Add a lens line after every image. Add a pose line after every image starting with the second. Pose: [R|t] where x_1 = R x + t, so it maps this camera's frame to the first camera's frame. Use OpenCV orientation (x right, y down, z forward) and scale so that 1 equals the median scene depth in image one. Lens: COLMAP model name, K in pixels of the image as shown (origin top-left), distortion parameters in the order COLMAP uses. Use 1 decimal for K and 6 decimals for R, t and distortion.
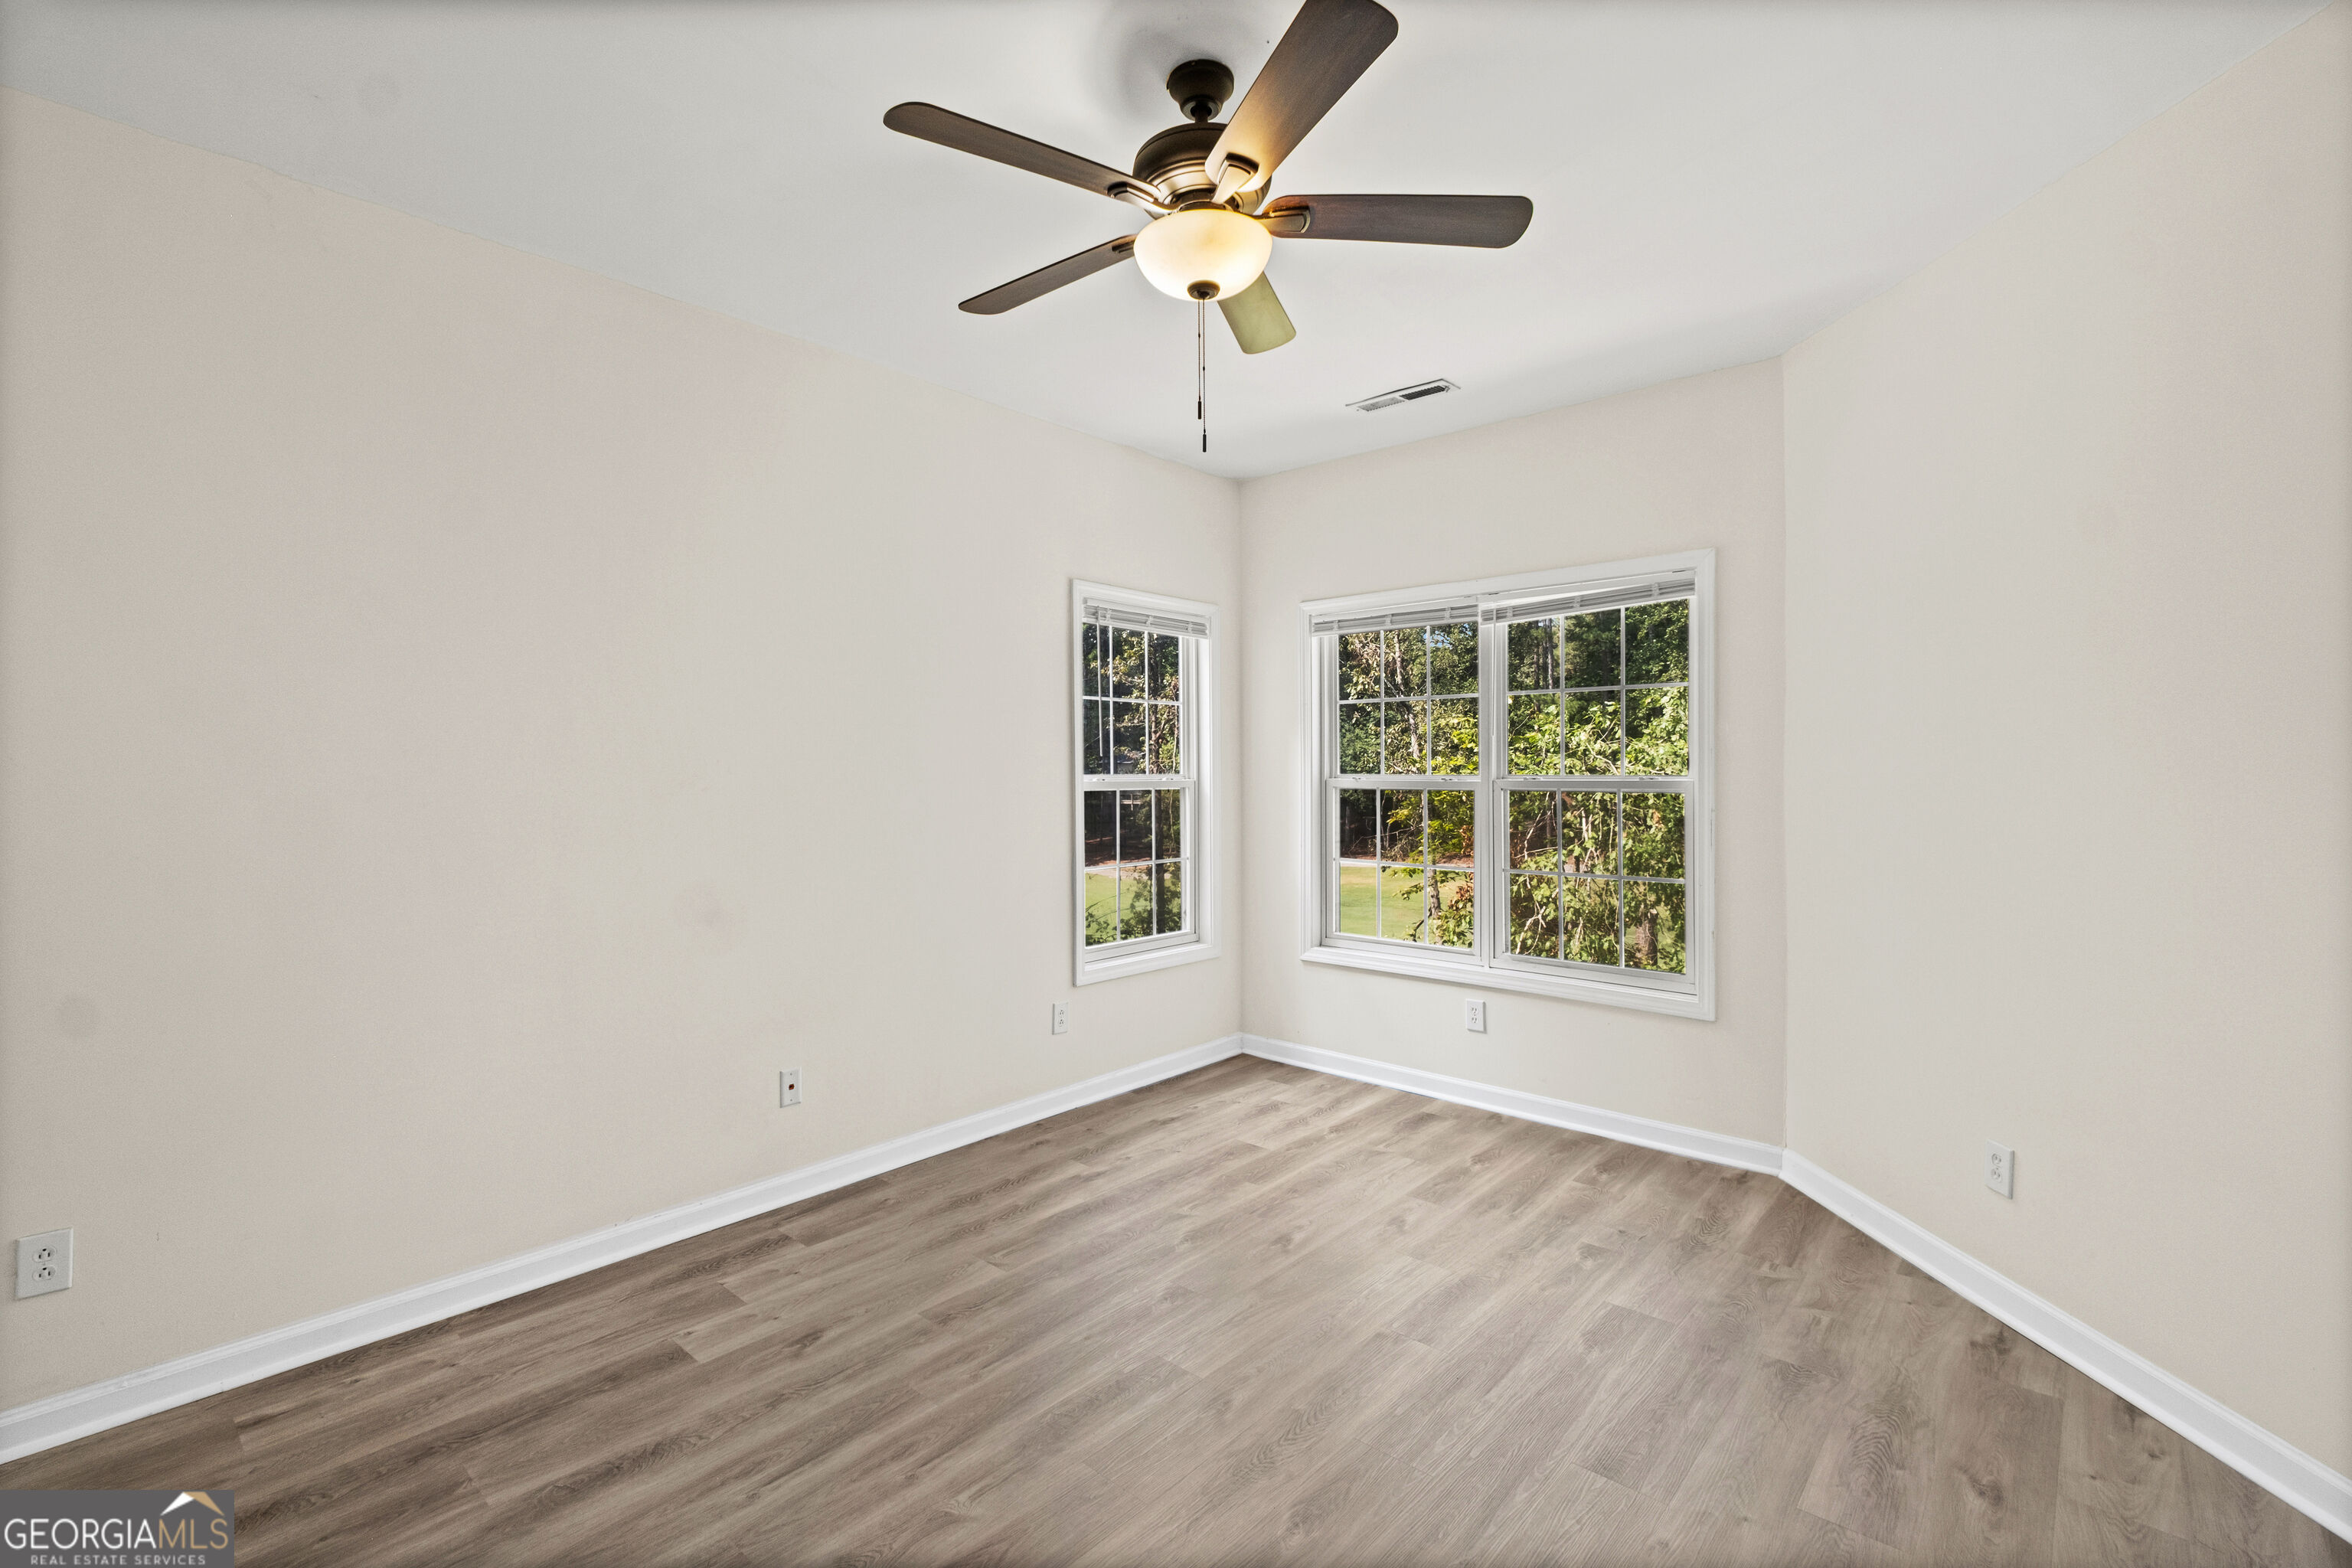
lens RADIAL K [[1046.9, 0, 1176.3], [0, 1046.9, 777.2], [0, 0, 1]] dist [-0.002126, -0.001250]
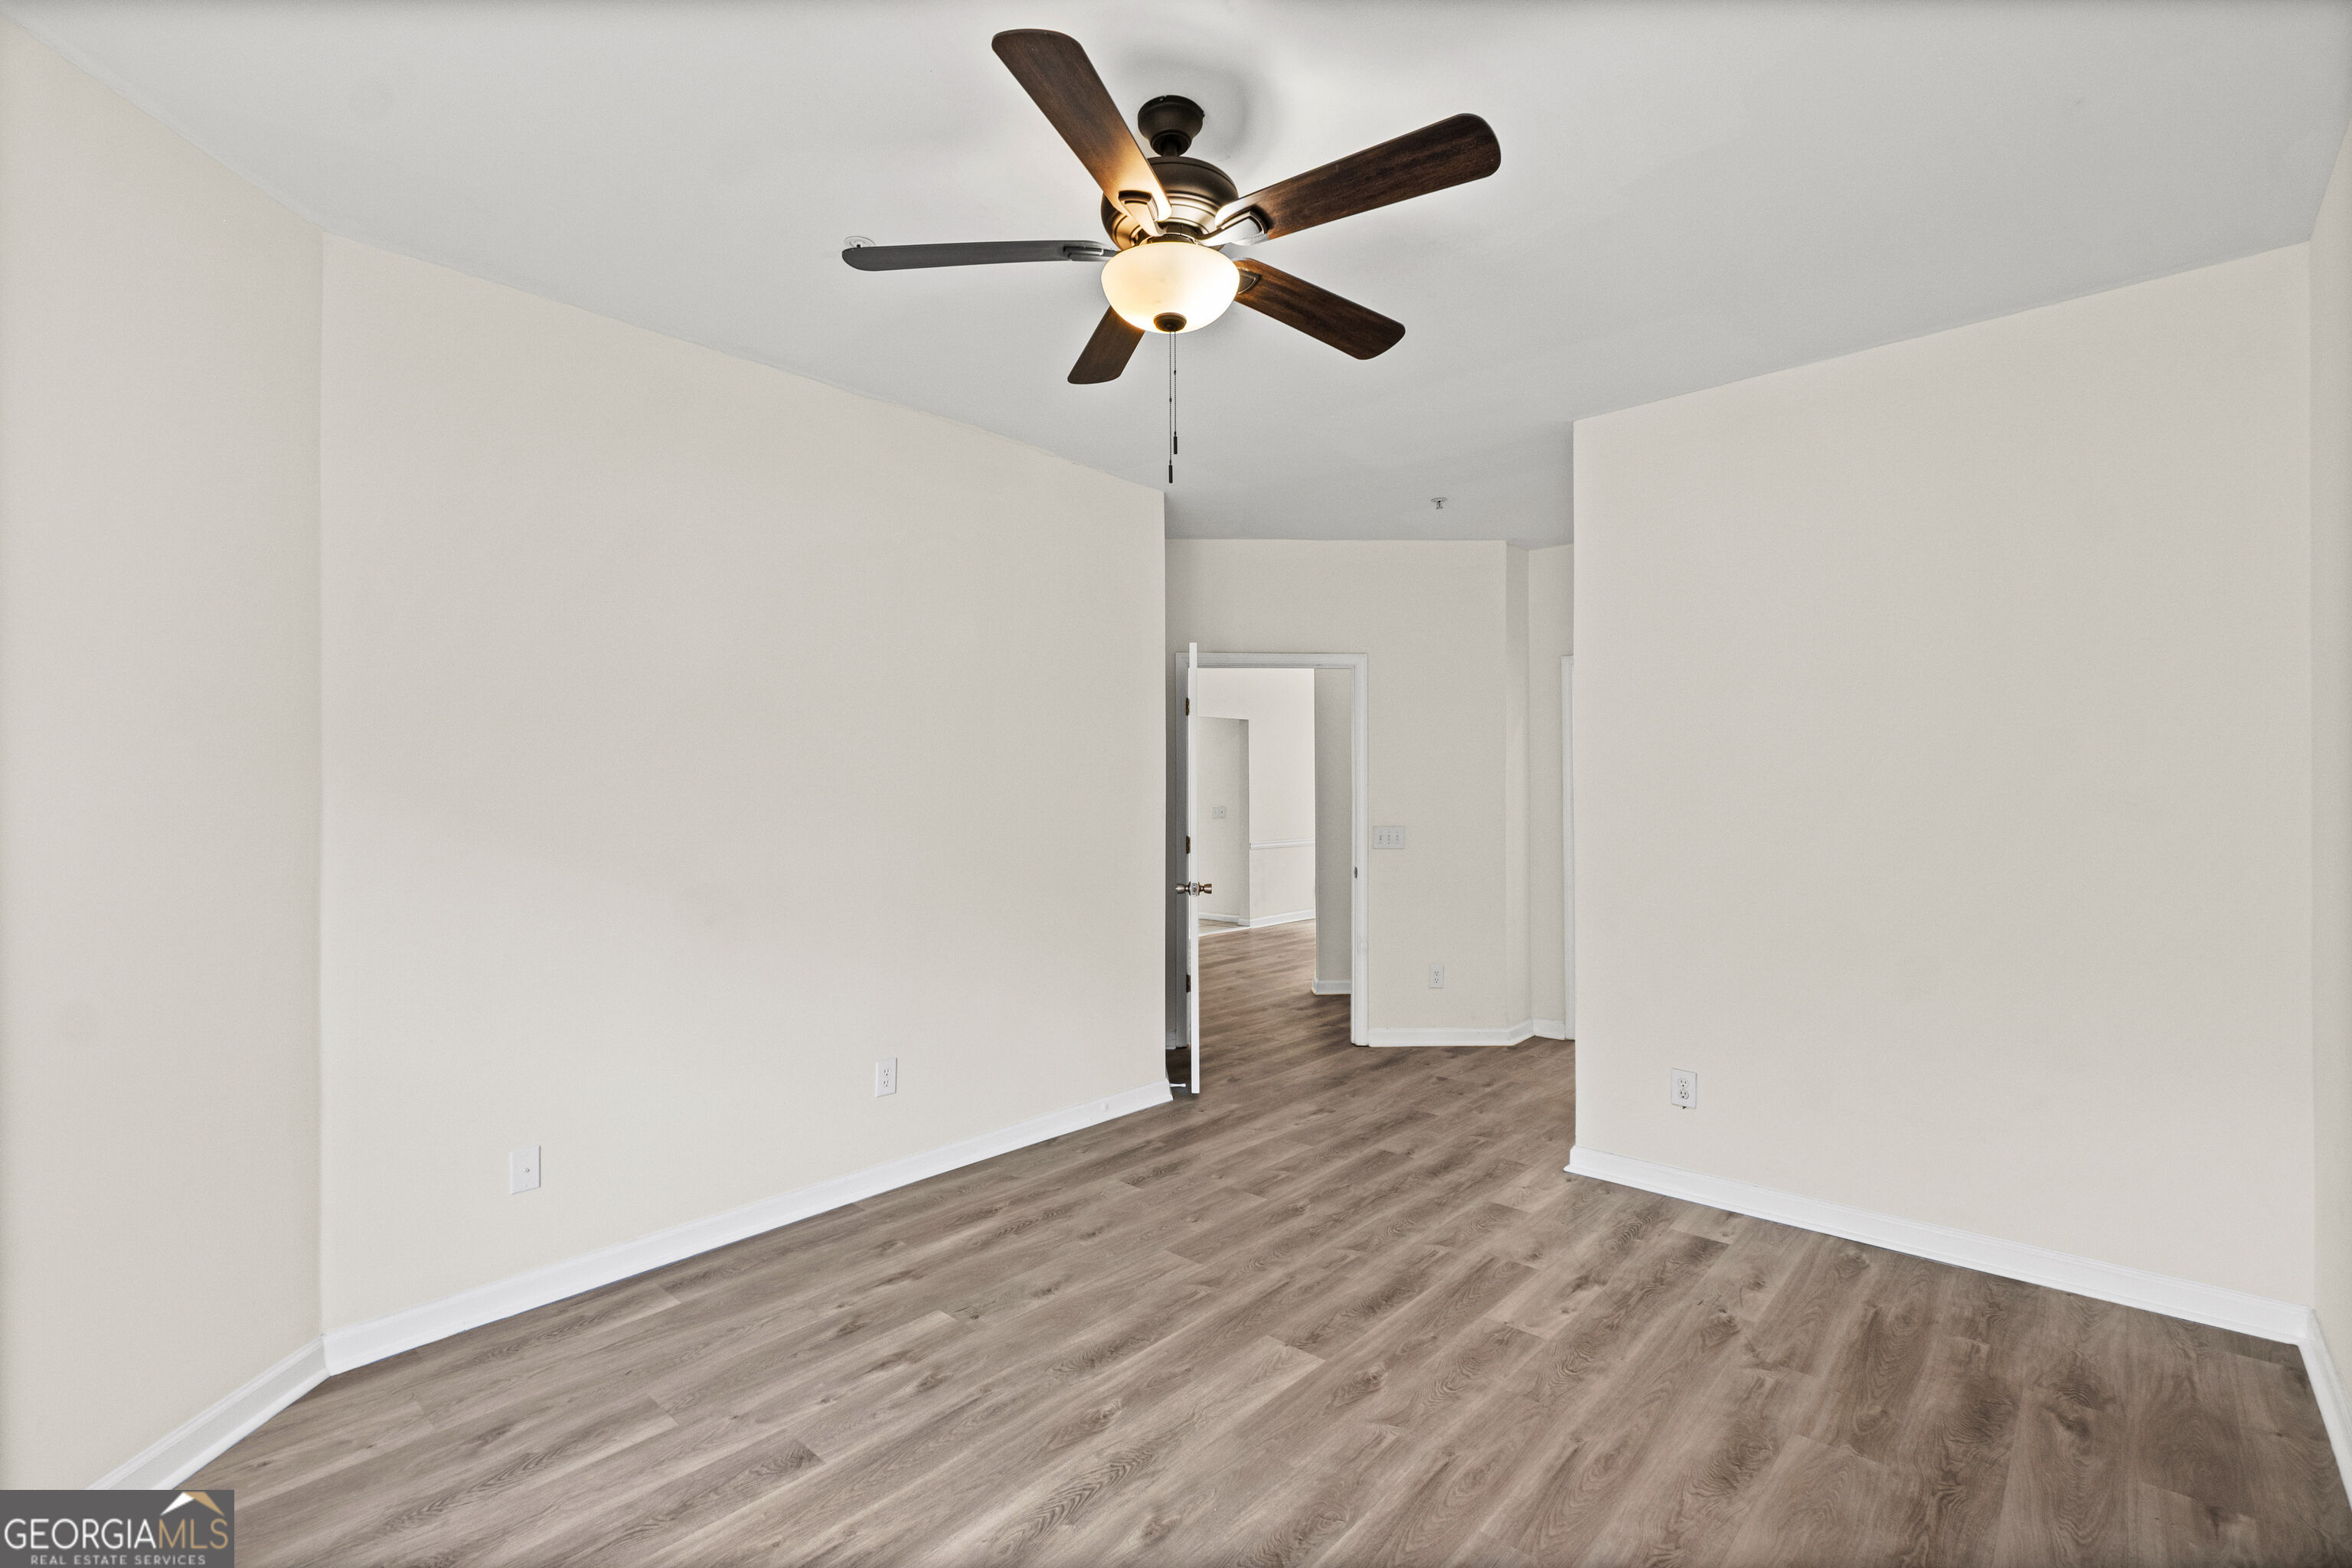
lens RADIAL K [[1046.9, 0, 1174.8], [0, 1046.9, 780.9], [0, 0, 1]] dist [-0.002126, -0.001250]
pose [[-0.999964, 0.003783, 0.007555, 0.019731], [0.003840, 0.999965, 0.007494, -0.035899], [-0.007527, 0.007523, -0.999943, 2.077557]]
